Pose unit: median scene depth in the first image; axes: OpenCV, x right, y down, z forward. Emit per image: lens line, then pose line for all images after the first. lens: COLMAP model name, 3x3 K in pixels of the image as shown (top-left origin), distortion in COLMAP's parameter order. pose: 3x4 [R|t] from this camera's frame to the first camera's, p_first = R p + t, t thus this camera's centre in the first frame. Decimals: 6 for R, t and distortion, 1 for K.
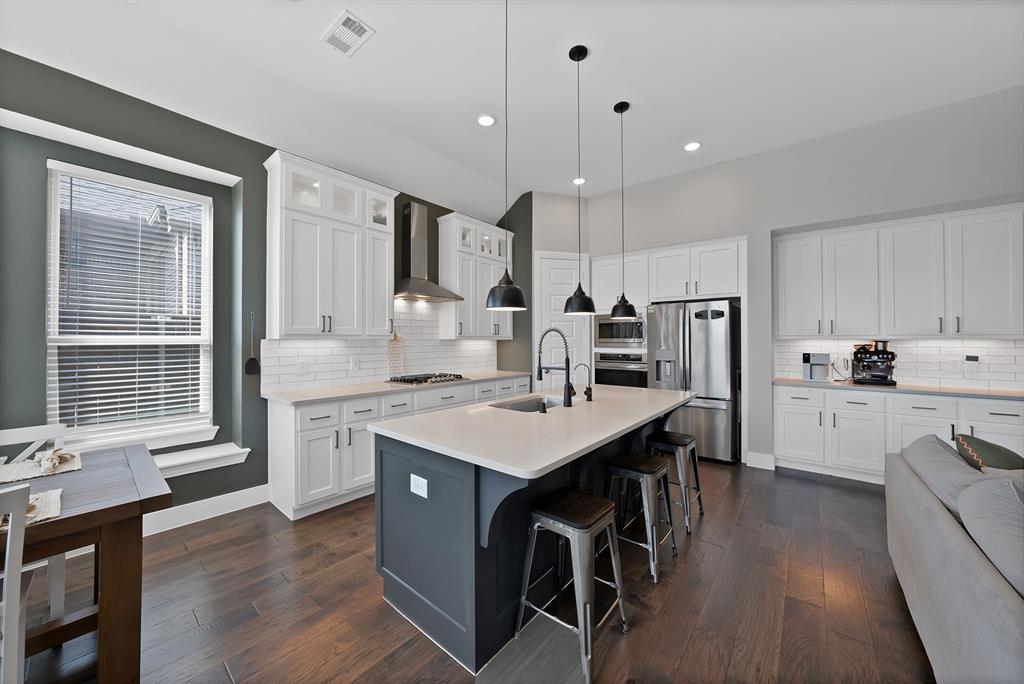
lens RADIAL K [[366.2, 0, 510.7], [0, 366.2, 336.9], [0, 0, 1]] dist [-0.029240, 0.007690]
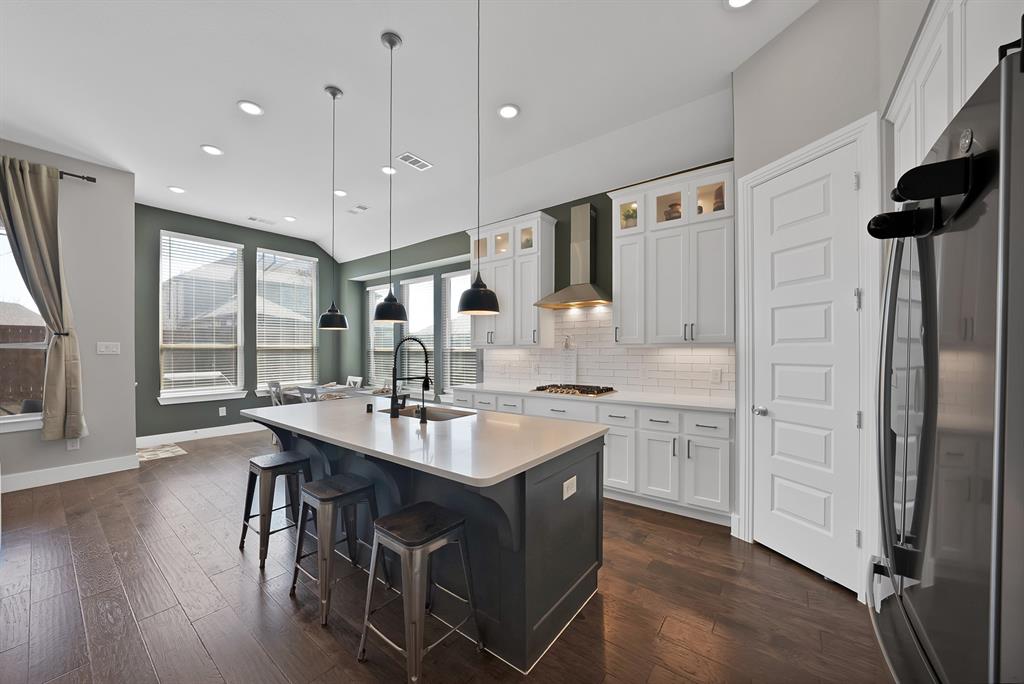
lens RADIAL K [[373.6, 0, 504.3], [0, 373.6, 350.5], [0, 0, 1]] dist [-0.024971, 0.006157]
pose [[0.024620, 0.002960, -0.999692, 0.815488], [0.012121, 0.999921, 0.003259, 0.008309], [0.999623, -0.012198, 0.024583, 0.884624]]
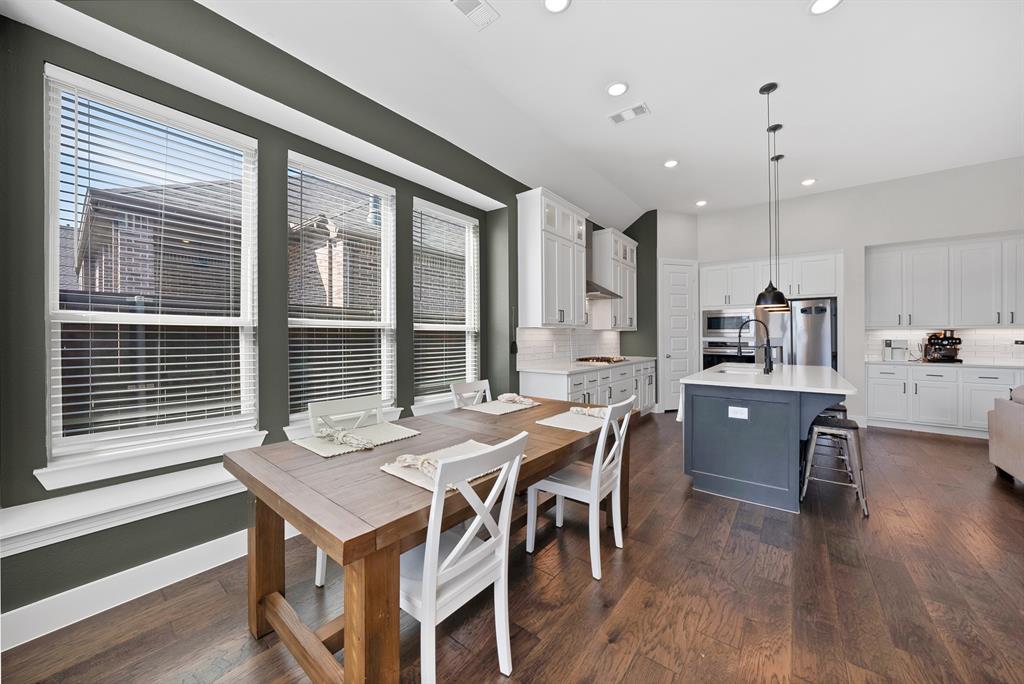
lens RADIAL K [[366.2, 0, 510.7], [0, 366.2, 336.9], [0, 0, 1]] dist [-0.029240, 0.007690]
pose [[0.999734, -0.000297, 0.023074, -0.625389], [0.000114, 0.999968, 0.007951, 0.026121], [-0.023076, -0.007946, 0.999702, -0.289042]]
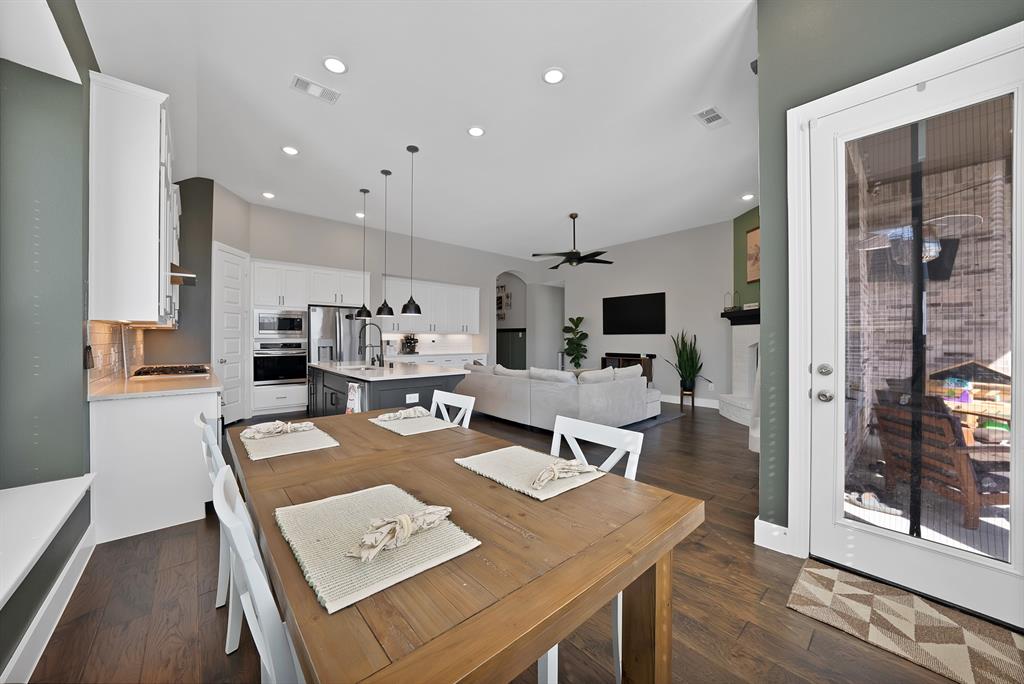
lens RADIAL K [[369.3, 0, 514.2], [0, 369.3, 337.4], [0, 0, 1]] dist [-0.027698, 0.005404]
pose [[0.150019, 0.003011, 0.988679, -1.066657], [-0.009596, 0.999953, -0.001589, 0.028968], [-0.988637, -0.009249, 0.150041, 0.057436]]
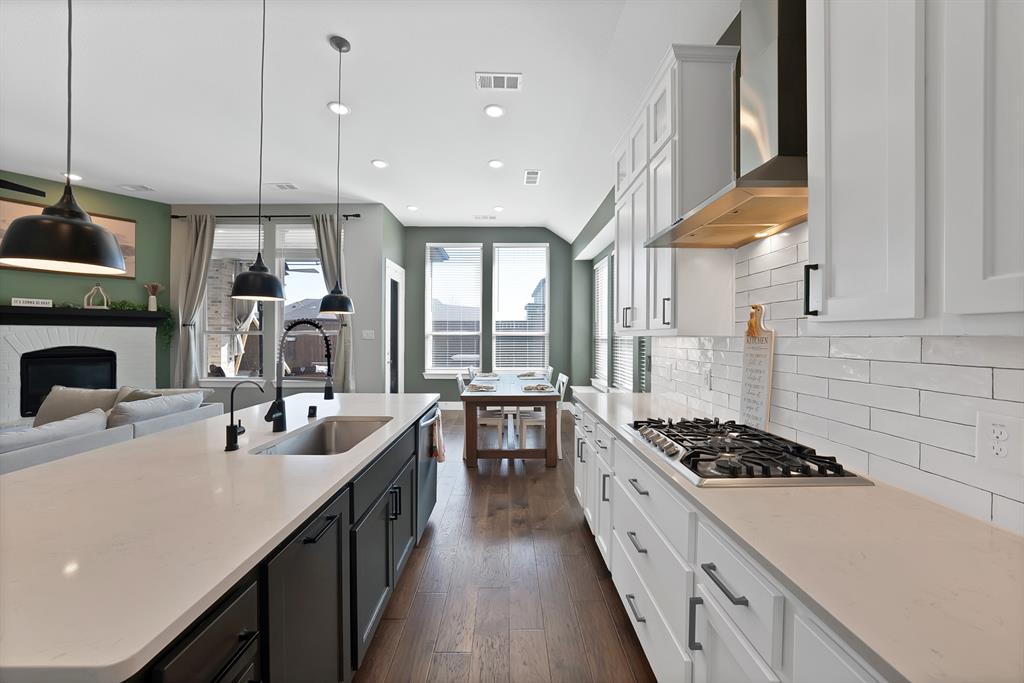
lens RADIAL K [[366.2, 0, 510.7], [0, 366.2, 336.4], [0, 0, 1]] dist [-0.029240, 0.007690]
pose [[-0.766384, -0.001740, -0.642380, 0.195969], [0.002887, 0.999977, -0.006152, 0.009121], [0.642376, -0.006570, -0.766361, 1.270128]]
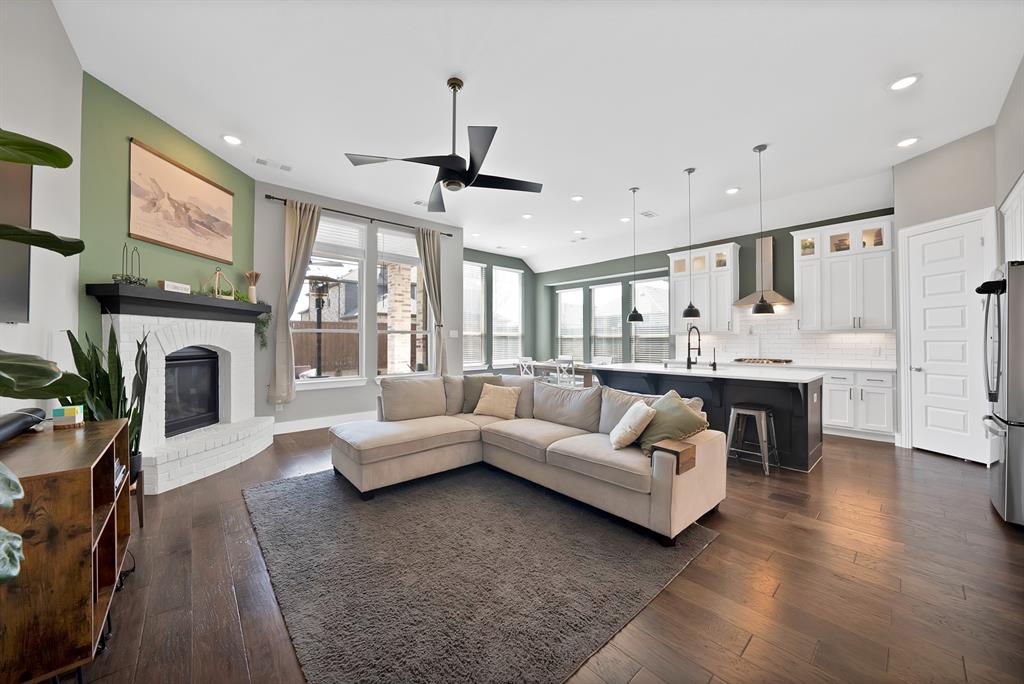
lens RADIAL K [[366.2, 0, 510.7], [0, 366.2, 336.9], [0, 0, 1]] dist [-0.029240, 0.007690]
pose [[-0.162227, -0.009667, -0.986706, 1.466387], [0.009302, 0.999893, -0.011326, 0.028439], [0.986710, -0.011015, -0.162120, 0.293356]]
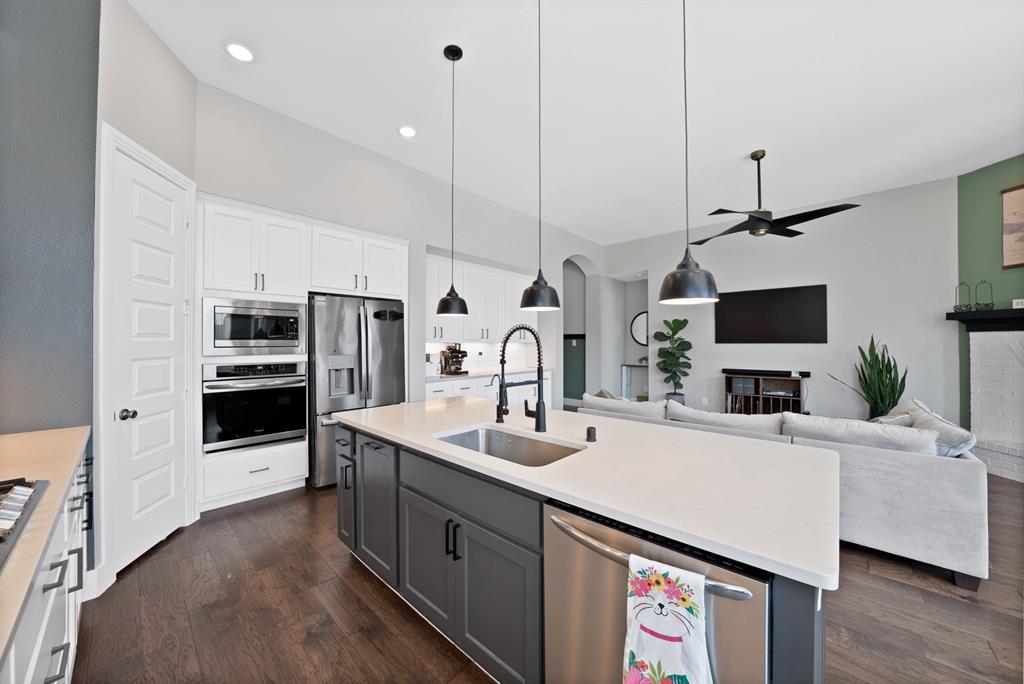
lens RADIAL K [[373.7, 0, 510.8], [0, 373.7, 338.8], [0, 0, 1]] dist [-0.028795, 0.005822]
pose [[0.047720, 0.010889, 0.998801, -0.425364], [-0.008342, 0.999910, -0.010503, 0.006595], [-0.998826, -0.007831, 0.047806, 0.715655]]
